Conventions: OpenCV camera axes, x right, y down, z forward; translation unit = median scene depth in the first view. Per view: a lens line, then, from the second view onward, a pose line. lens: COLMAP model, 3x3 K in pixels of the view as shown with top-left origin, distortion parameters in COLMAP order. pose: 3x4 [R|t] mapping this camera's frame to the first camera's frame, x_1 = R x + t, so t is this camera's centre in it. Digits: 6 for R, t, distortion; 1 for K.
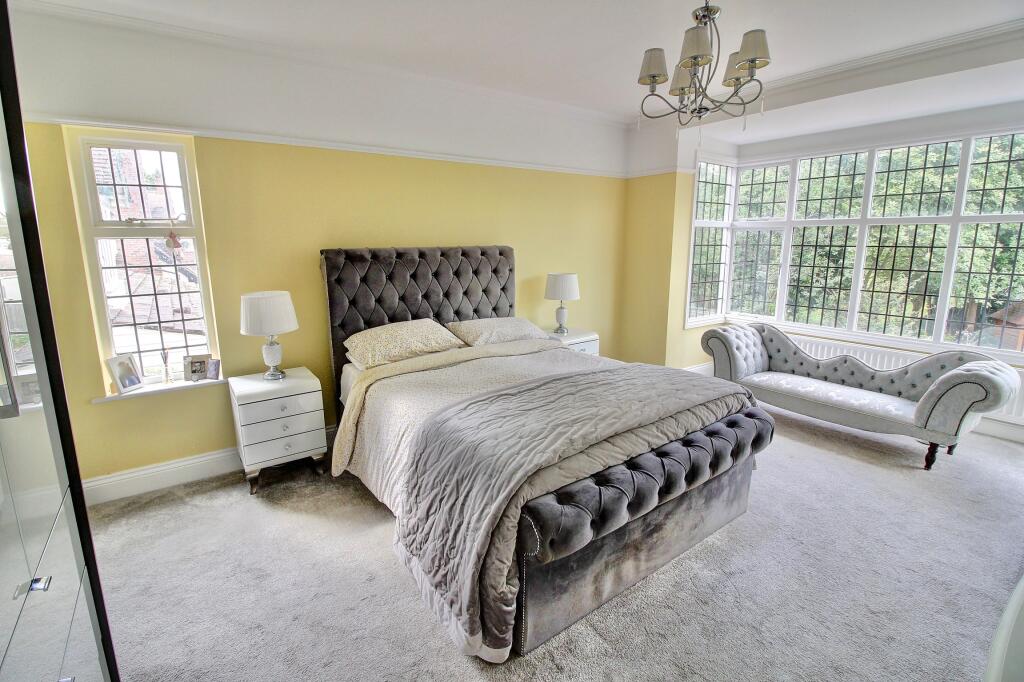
lens RADIAL K [[483.7, 0, 508.5], [0, 483.7, 332.5], [0, 0, 1]] dist [0.002388, -0.000262]
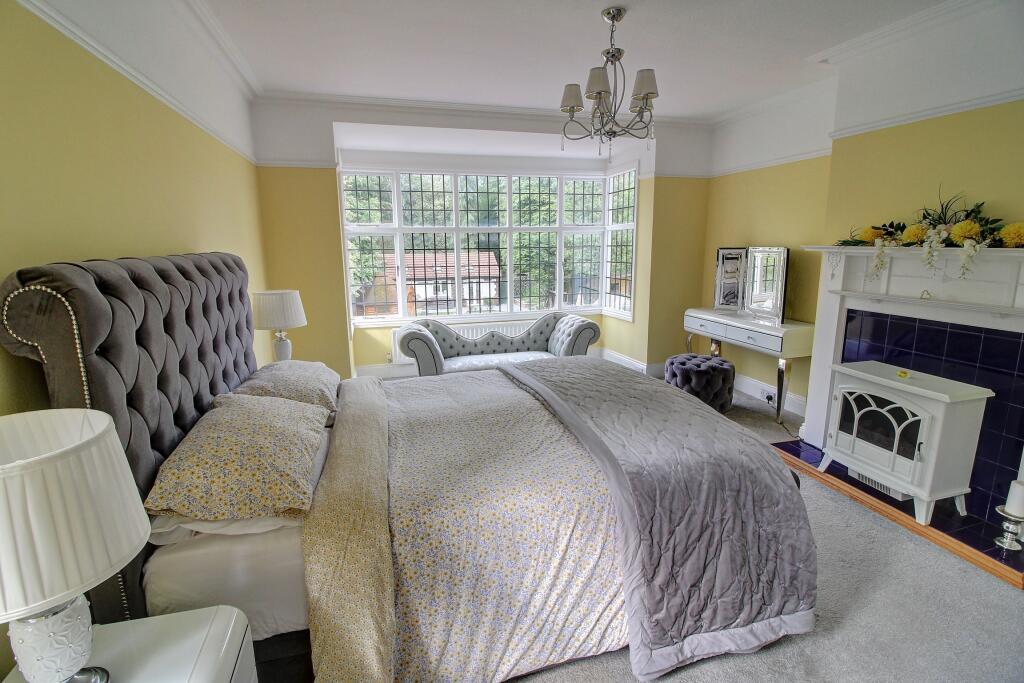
lens RADIAL K [[483.7, 0, 508.8], [0, 483.7, 342.5], [0, 0, 1]] dist [0.002388, -0.000262]
pose [[0.318421, -0.185441, 0.929634, -0.526693], [0.185338, 0.973931, 0.130795, -0.088827], [-0.929655, 0.130649, 0.344490, 0.513769]]
